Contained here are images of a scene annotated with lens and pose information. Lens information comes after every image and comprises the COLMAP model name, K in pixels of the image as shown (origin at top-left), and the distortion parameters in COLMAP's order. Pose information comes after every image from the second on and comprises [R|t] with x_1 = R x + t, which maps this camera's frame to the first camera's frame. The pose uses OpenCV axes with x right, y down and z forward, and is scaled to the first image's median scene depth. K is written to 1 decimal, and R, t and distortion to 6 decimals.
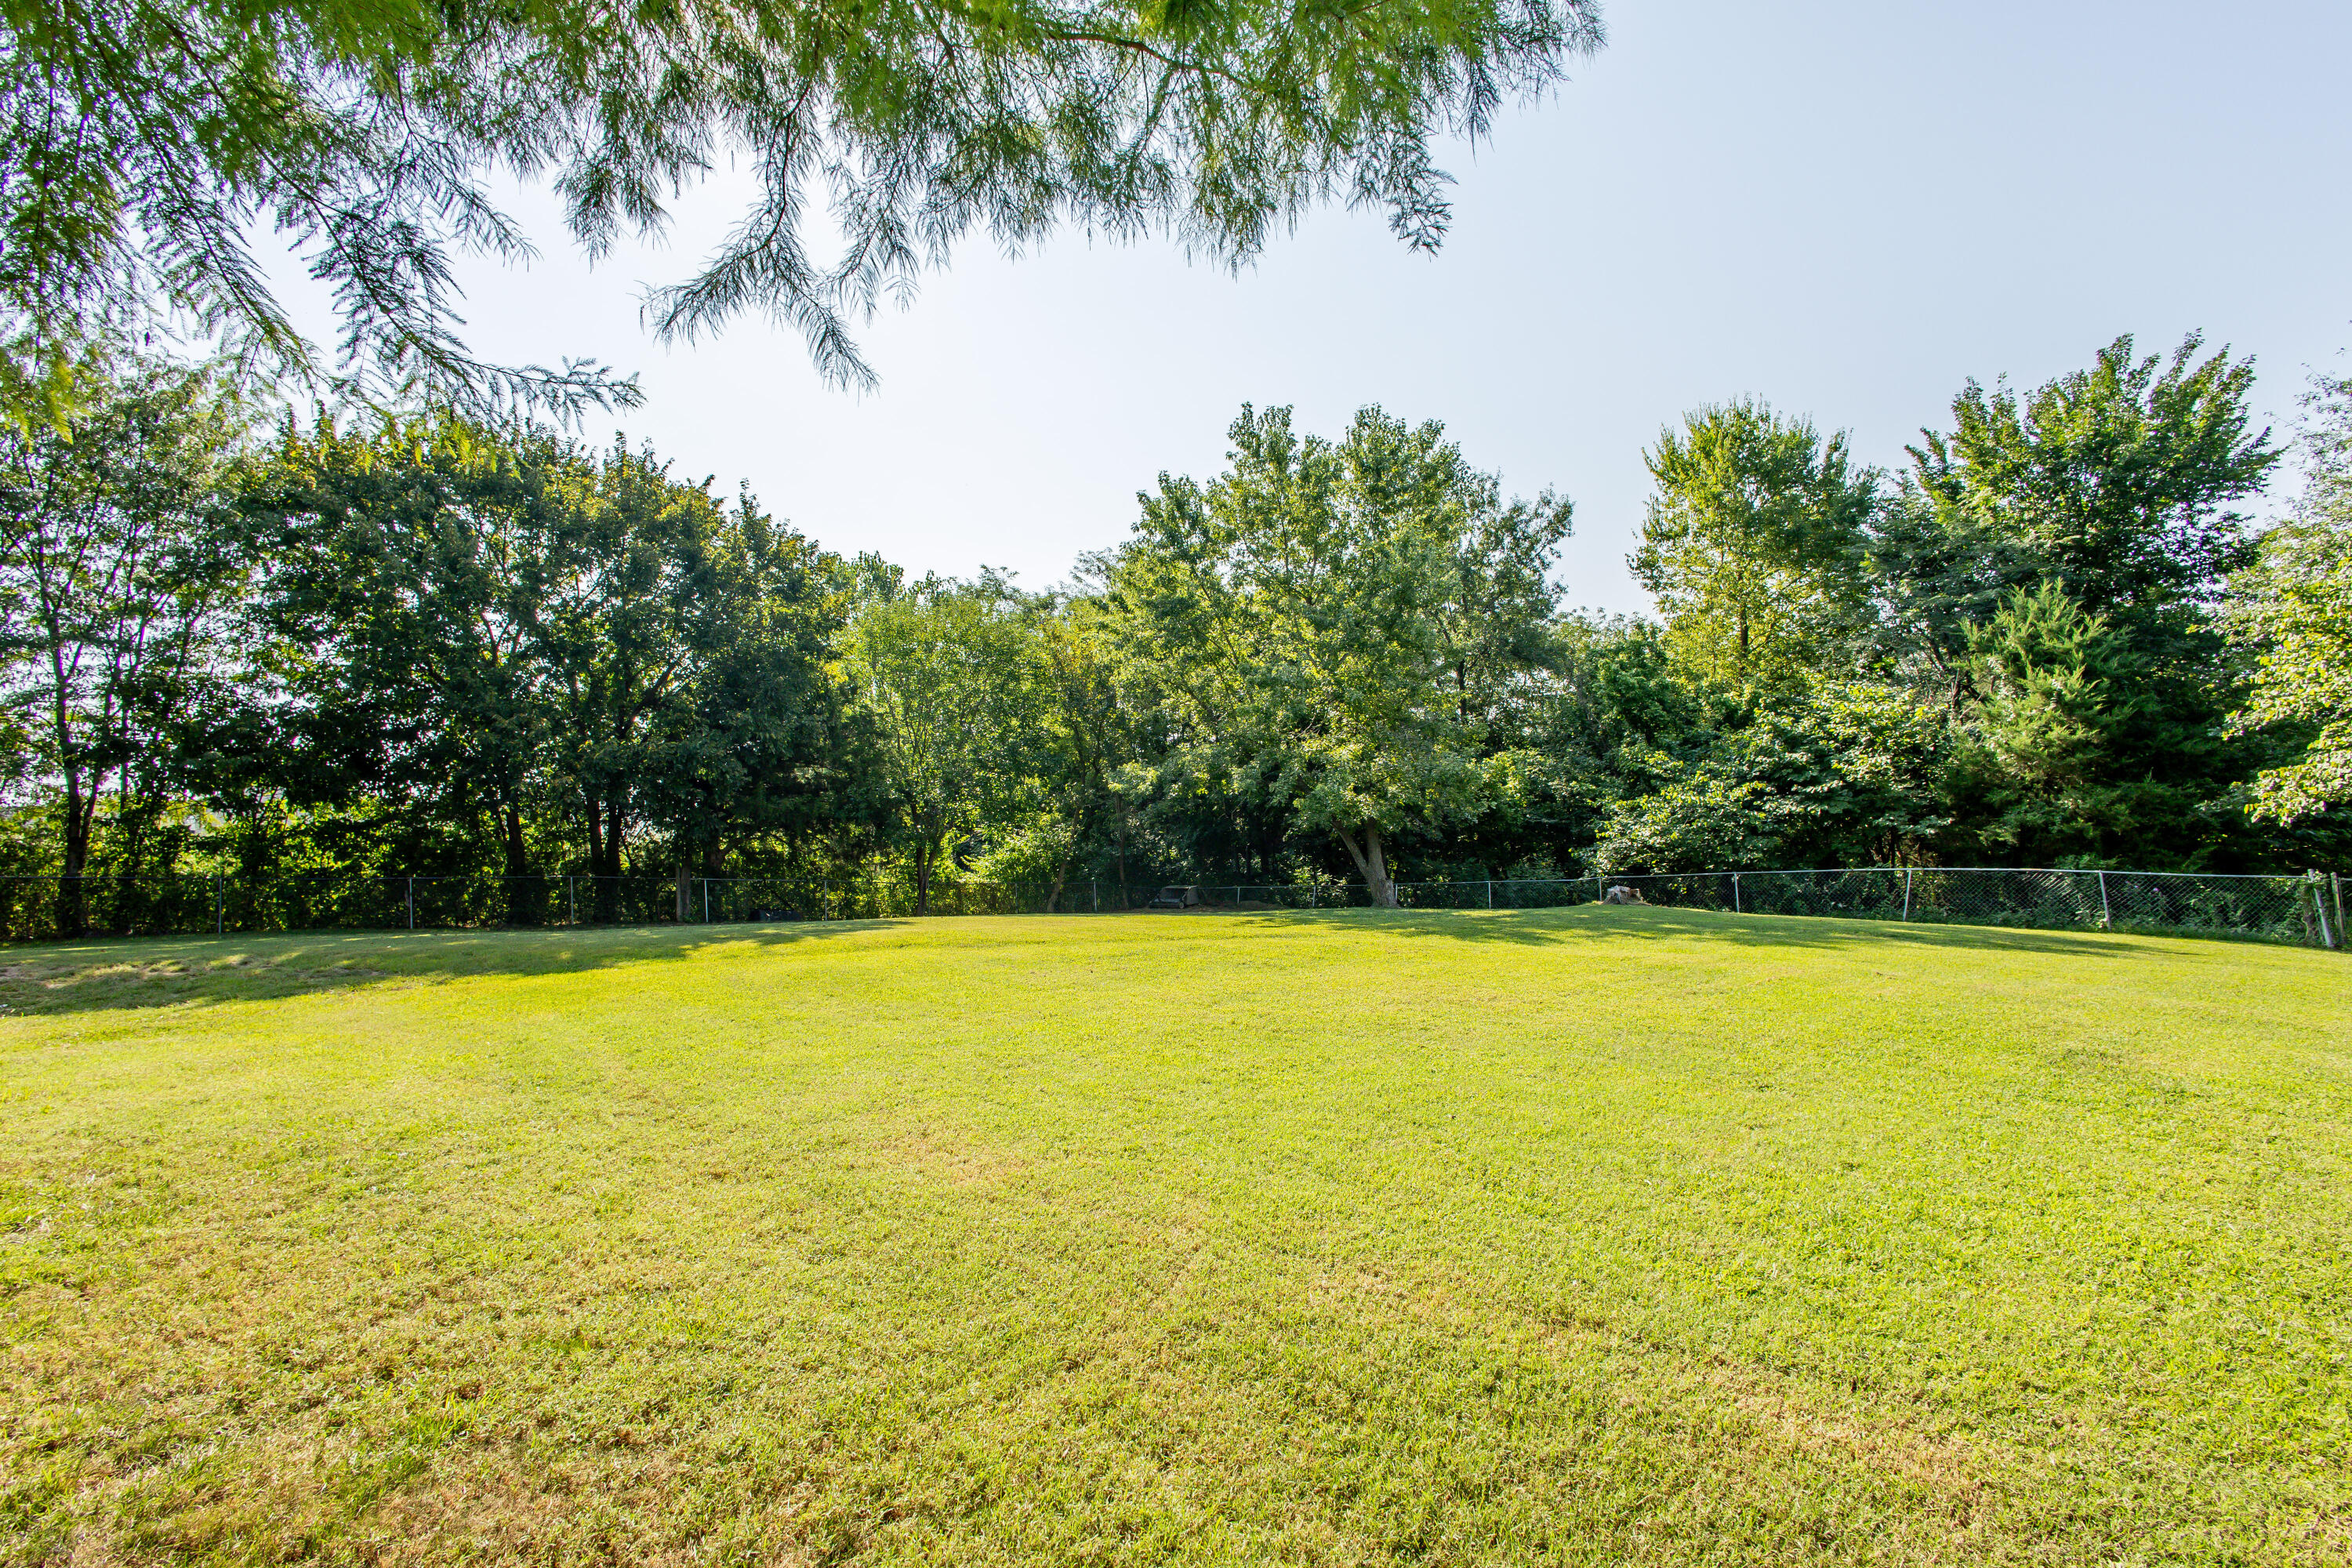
lens RADIAL K [[1088.5, 0, 1173.5], [0, 1088.5, 783.4], [0, 0, 1]] dist [0.017000, -0.004376]
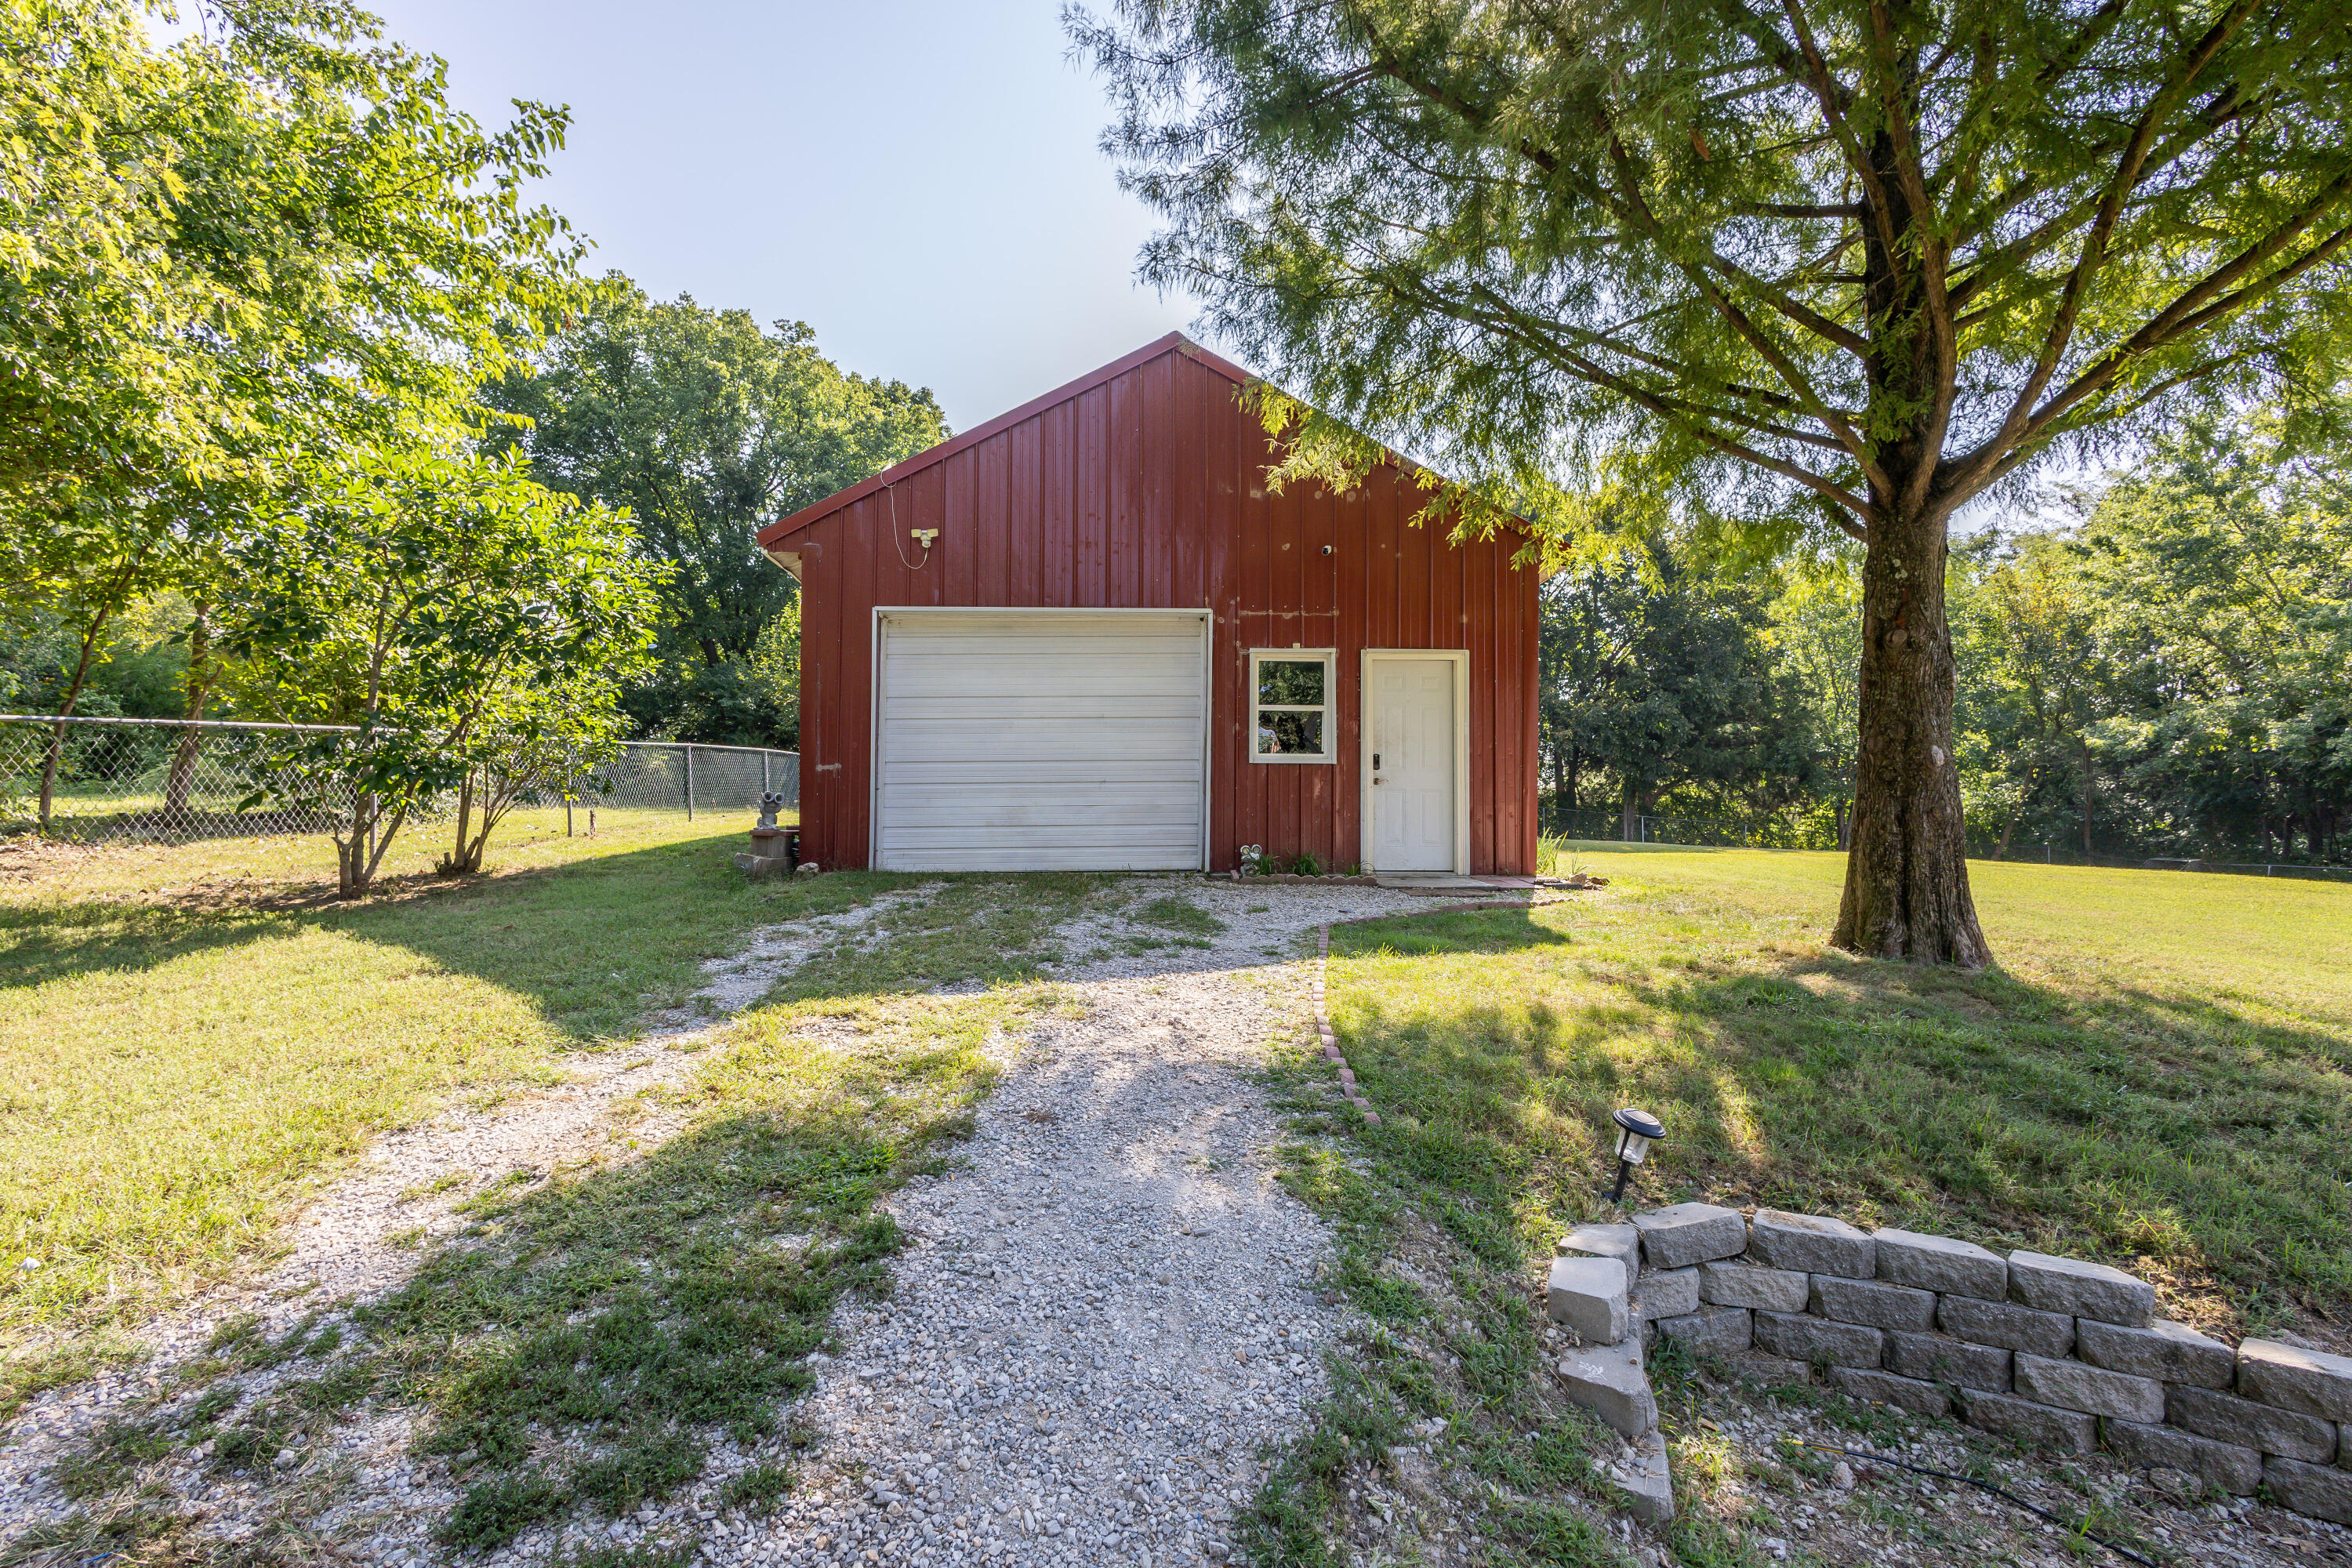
lens RADIAL K [[1088.5, 0, 1189.3], [0, 1088.5, 788.1], [0, 0, 1]] dist [0.017000, -0.004376]
pose [[0.754244, 0.036639, -0.655571, -0.017729], [-0.009381, 0.998941, 0.045036, 0.006763], [0.656527, -0.027819, 0.753790, -0.245120]]
